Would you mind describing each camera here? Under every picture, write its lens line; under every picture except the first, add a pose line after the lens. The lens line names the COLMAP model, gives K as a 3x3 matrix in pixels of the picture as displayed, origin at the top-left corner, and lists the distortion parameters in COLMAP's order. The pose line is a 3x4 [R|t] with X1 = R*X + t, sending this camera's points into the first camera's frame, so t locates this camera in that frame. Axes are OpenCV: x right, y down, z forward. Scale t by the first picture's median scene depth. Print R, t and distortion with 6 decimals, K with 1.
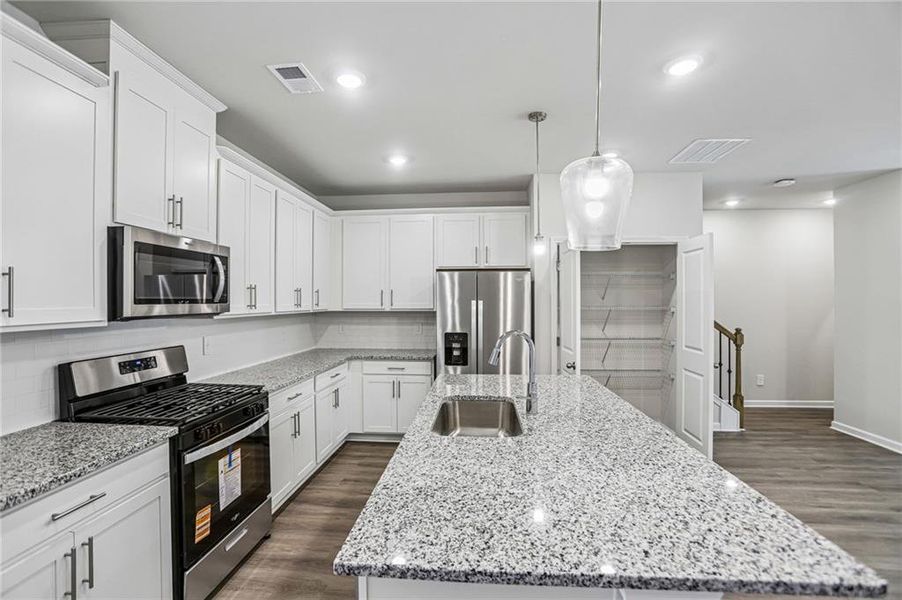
lens RADIAL K [[427.4, 0, 445.0], [0, 427.4, 298.9], [0, 0, 1]] dist [-0.033070, 0.017722]
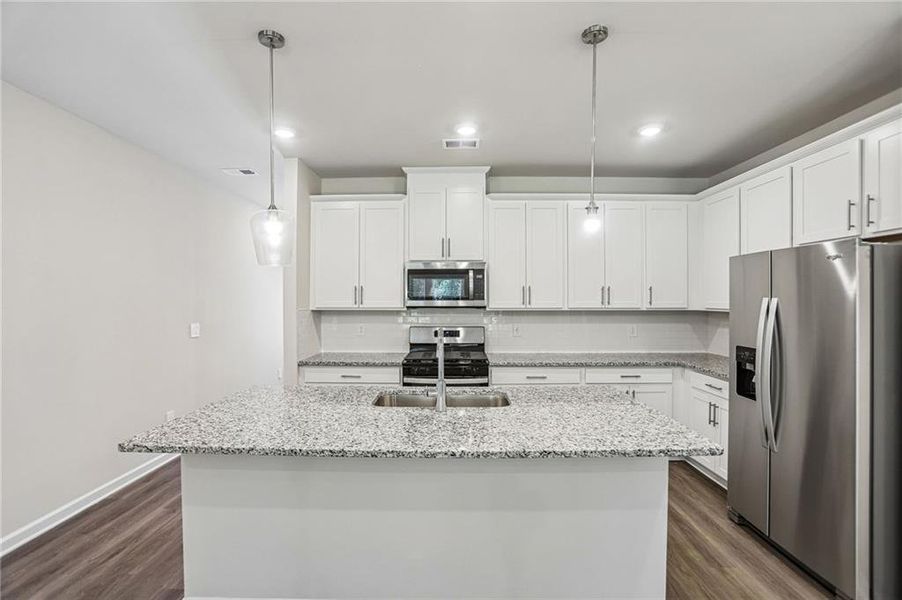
lens RADIAL K [[427.4, 0, 445.0], [0, 427.4, 298.9], [0, 0, 1]] dist [-0.033070, 0.017722]
pose [[0.067566, -0.001456, -0.997714, 0.712057], [0.002533, 0.999996, -0.001287, 0.005392], [0.997712, -0.002440, 0.067570, 0.551453]]
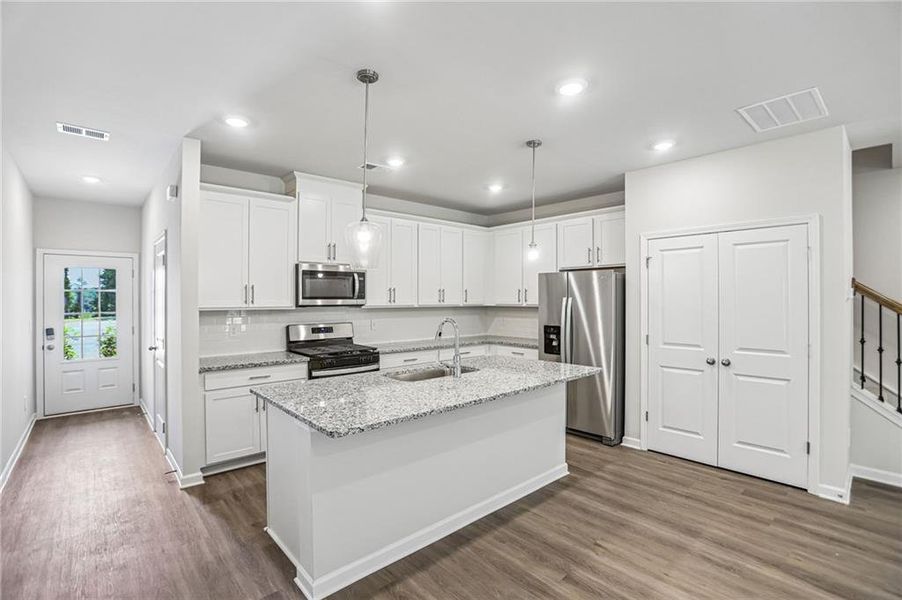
lens RADIAL K [[427.4, 0, 445.0], [0, 427.4, 298.9], [0, 0, 1]] dist [-0.033070, 0.017722]
pose [[0.721977, 0.000468, -0.691917, 0.682861], [0.002547, 0.999991, 0.003333, 0.002716], [0.691913, -0.004168, 0.721969, -0.031427]]
